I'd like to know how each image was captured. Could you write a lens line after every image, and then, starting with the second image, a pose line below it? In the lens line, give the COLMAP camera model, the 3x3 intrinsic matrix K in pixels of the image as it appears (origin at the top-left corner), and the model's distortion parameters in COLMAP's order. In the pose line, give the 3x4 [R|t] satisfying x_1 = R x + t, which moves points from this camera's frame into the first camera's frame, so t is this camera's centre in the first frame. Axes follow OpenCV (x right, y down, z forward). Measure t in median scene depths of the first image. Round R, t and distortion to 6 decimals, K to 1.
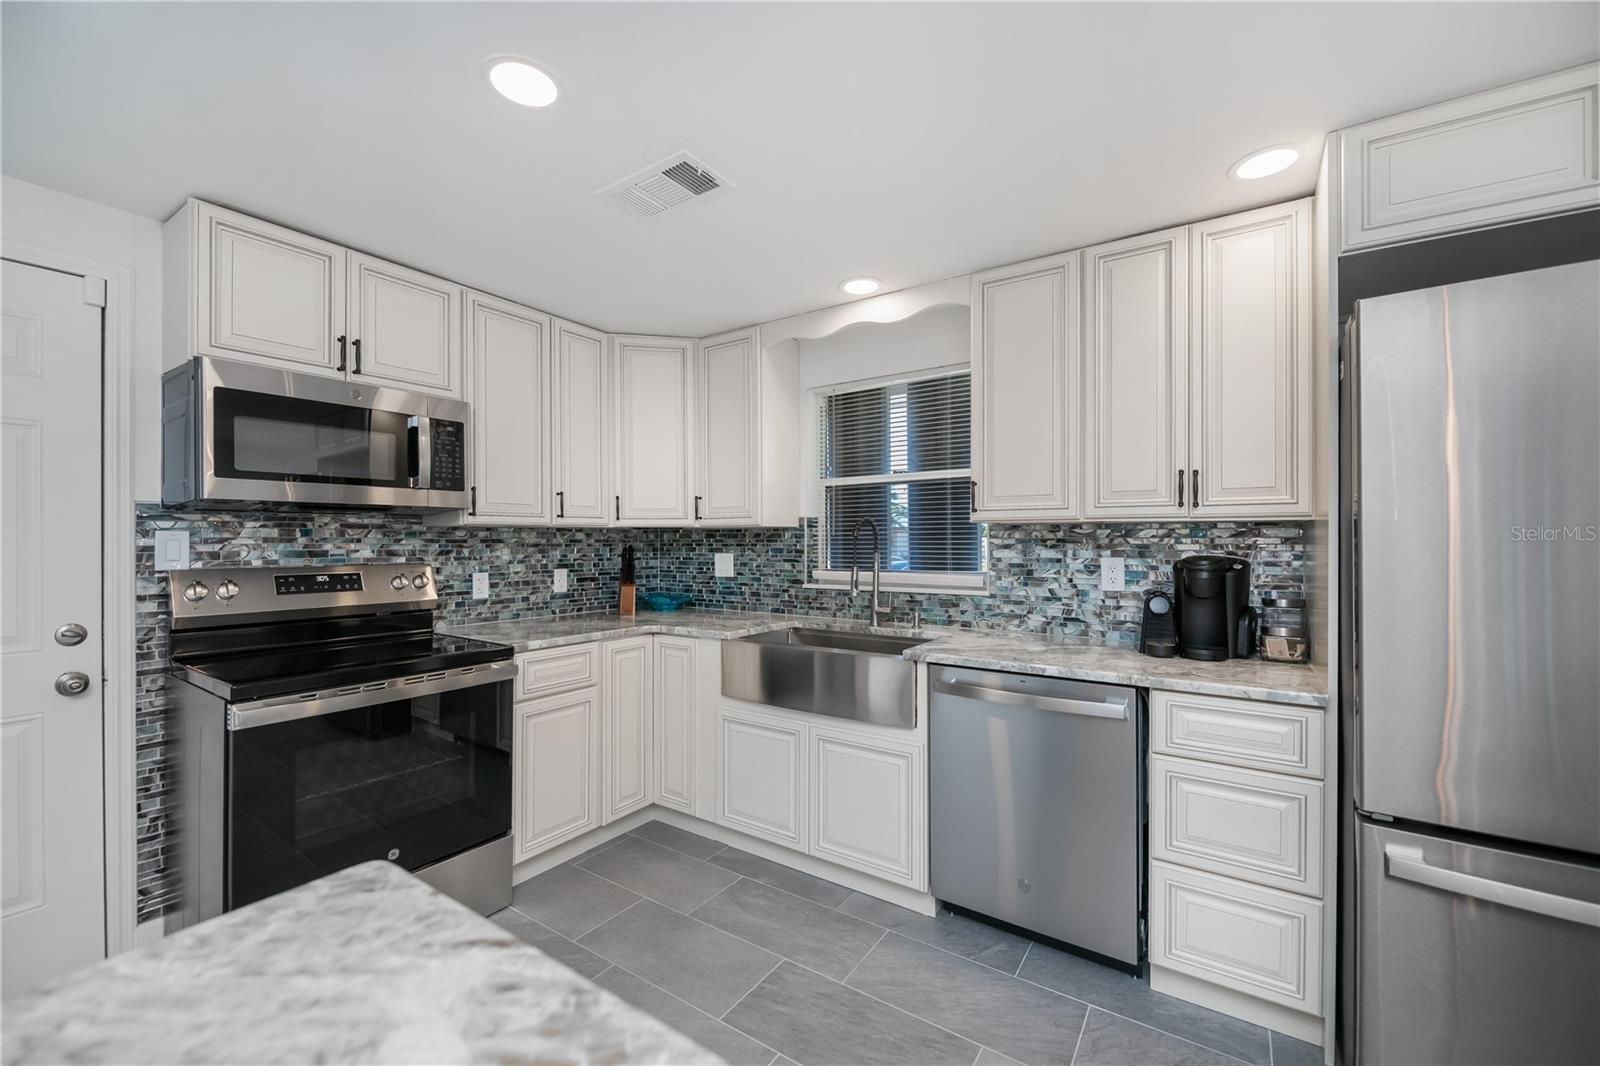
lens RADIAL K [[643.5, 0, 813.5], [0, 643.5, 531.3], [0, 0, 1]] dist [0.004564, -0.004170]
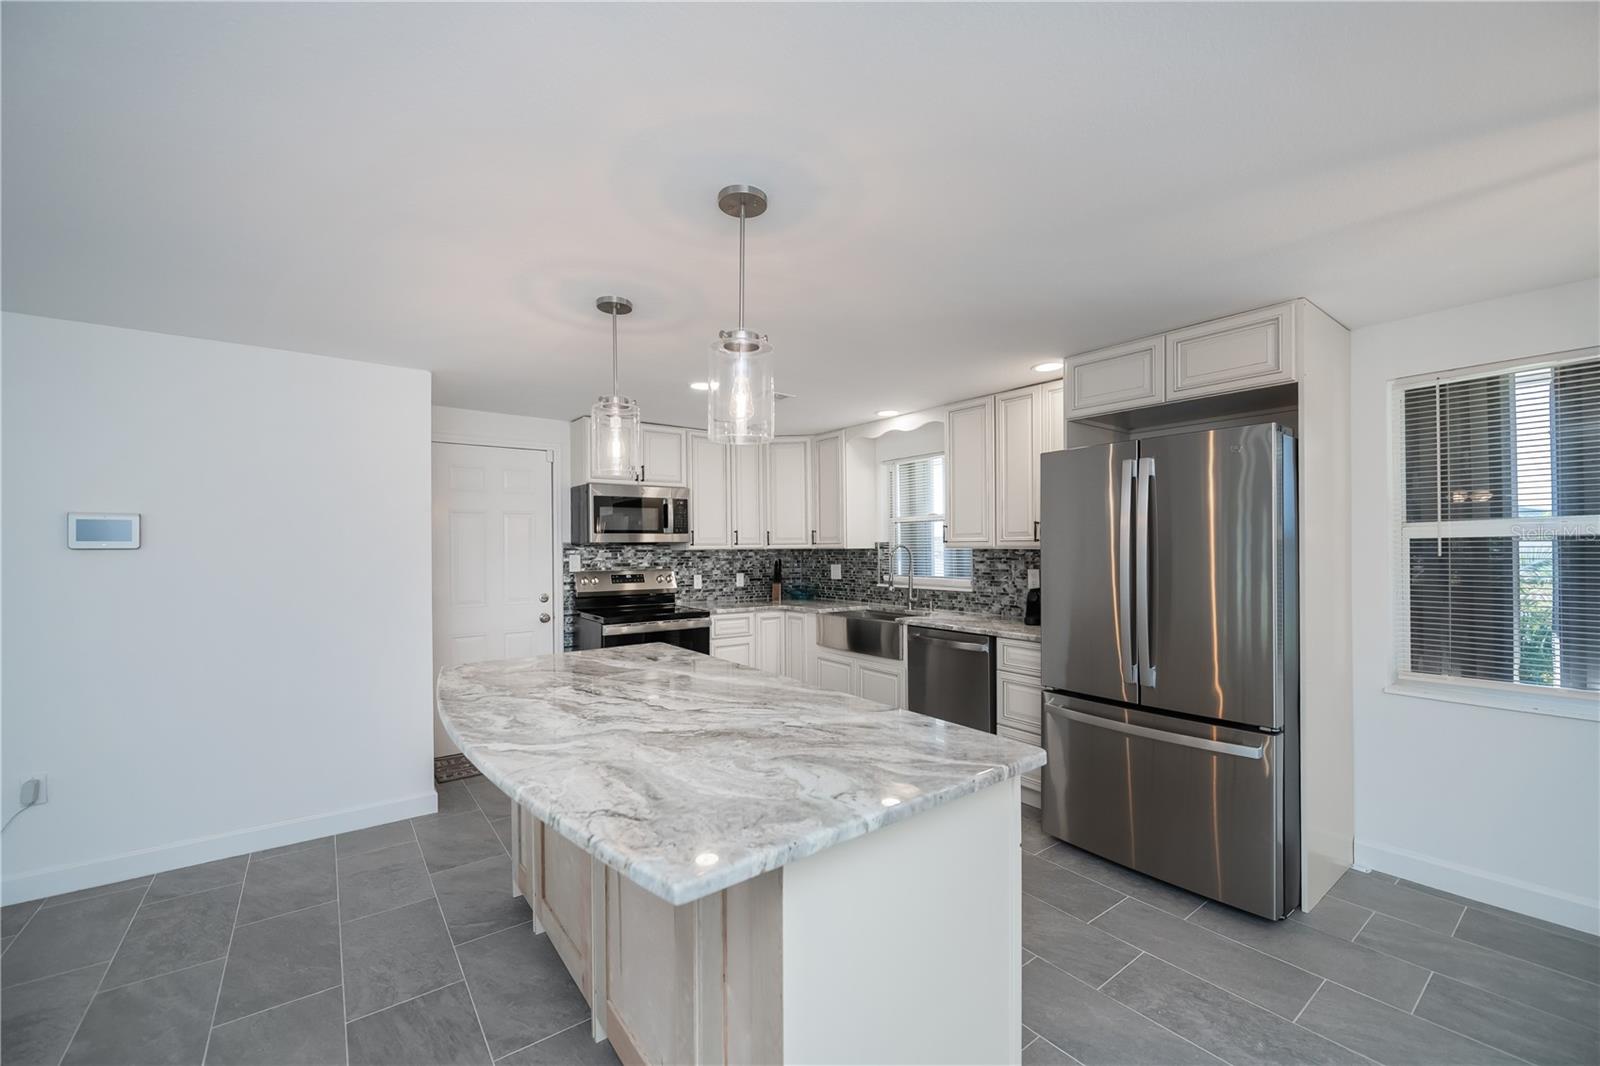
lens RADIAL K [[643.5, 0, 813.8], [0, 643.5, 533.1], [0, 0, 1]] dist [0.004564, -0.004170]
pose [[0.946472, -0.010392, -0.322620, 0.453976], [0.008040, 0.999930, -0.008624, -0.041843], [0.322687, 0.005569, 0.946489, -0.736387]]
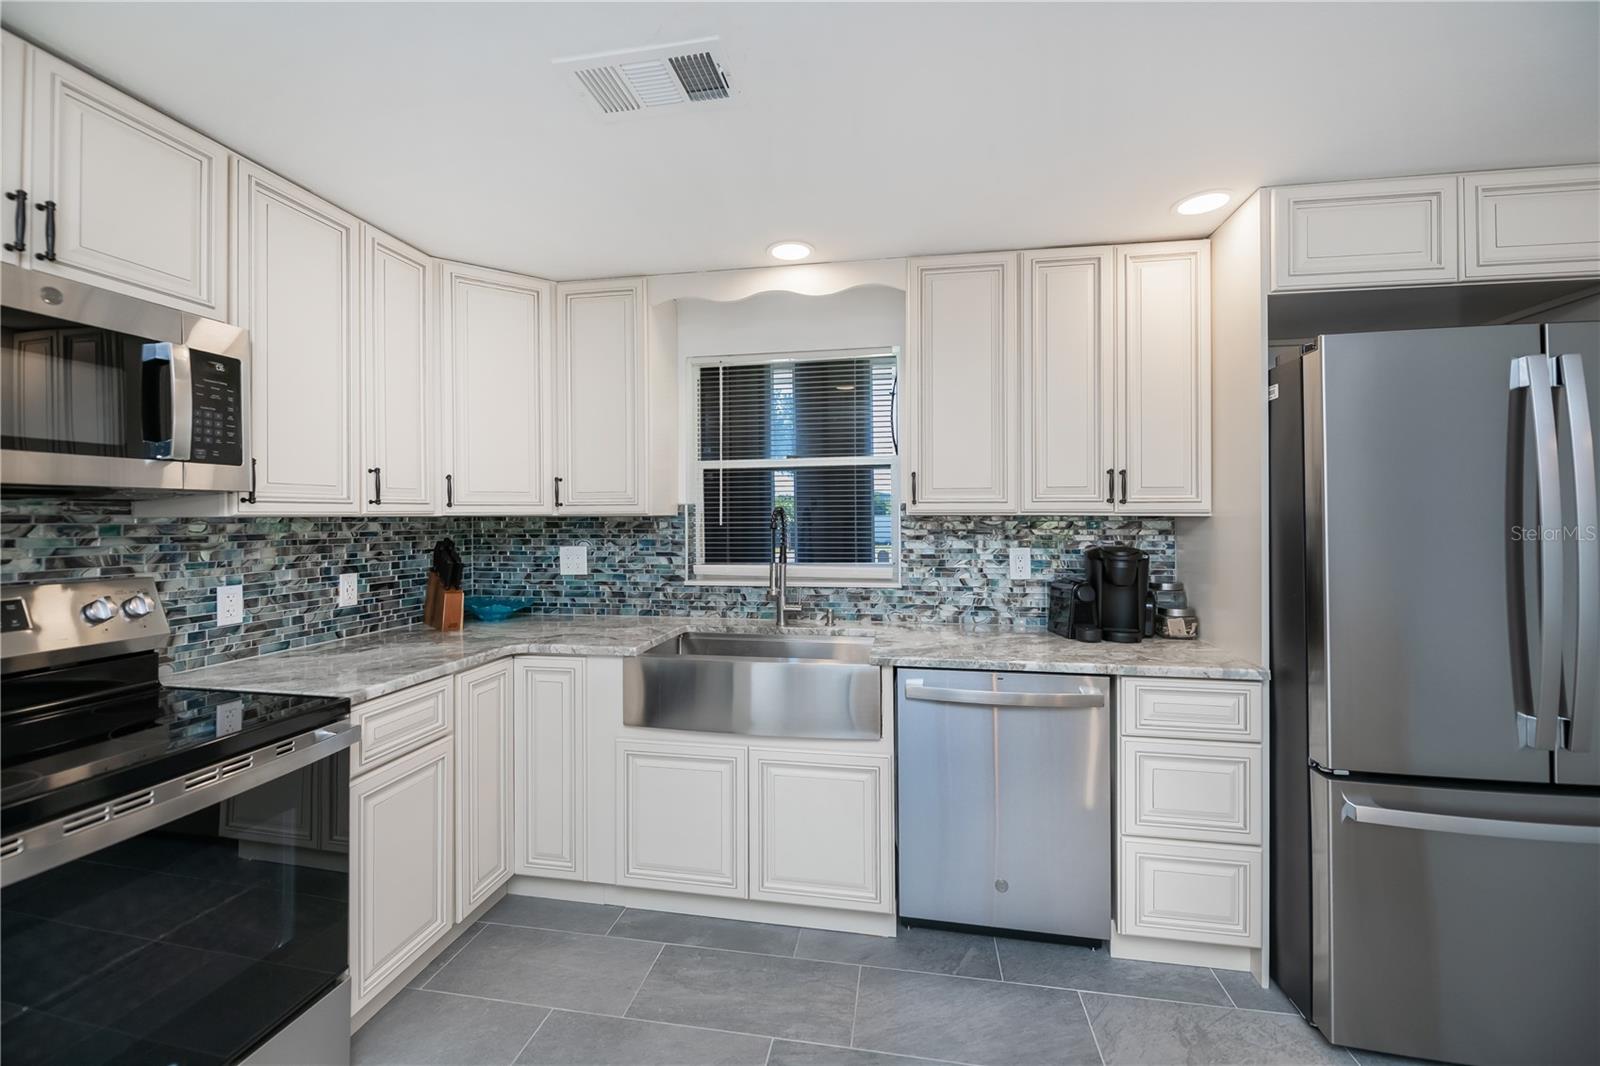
lens RADIAL K [[643.5, 0, 810.8], [0, 643.5, 509.2], [0, 0, 1]] dist [0.004564, -0.004170]
pose [[0.915042, 0.004770, 0.403331, -0.269846], [-0.004587, 0.999988, -0.001419, -0.019177], [-0.403333, -0.000552, 0.915053, 0.168604]]
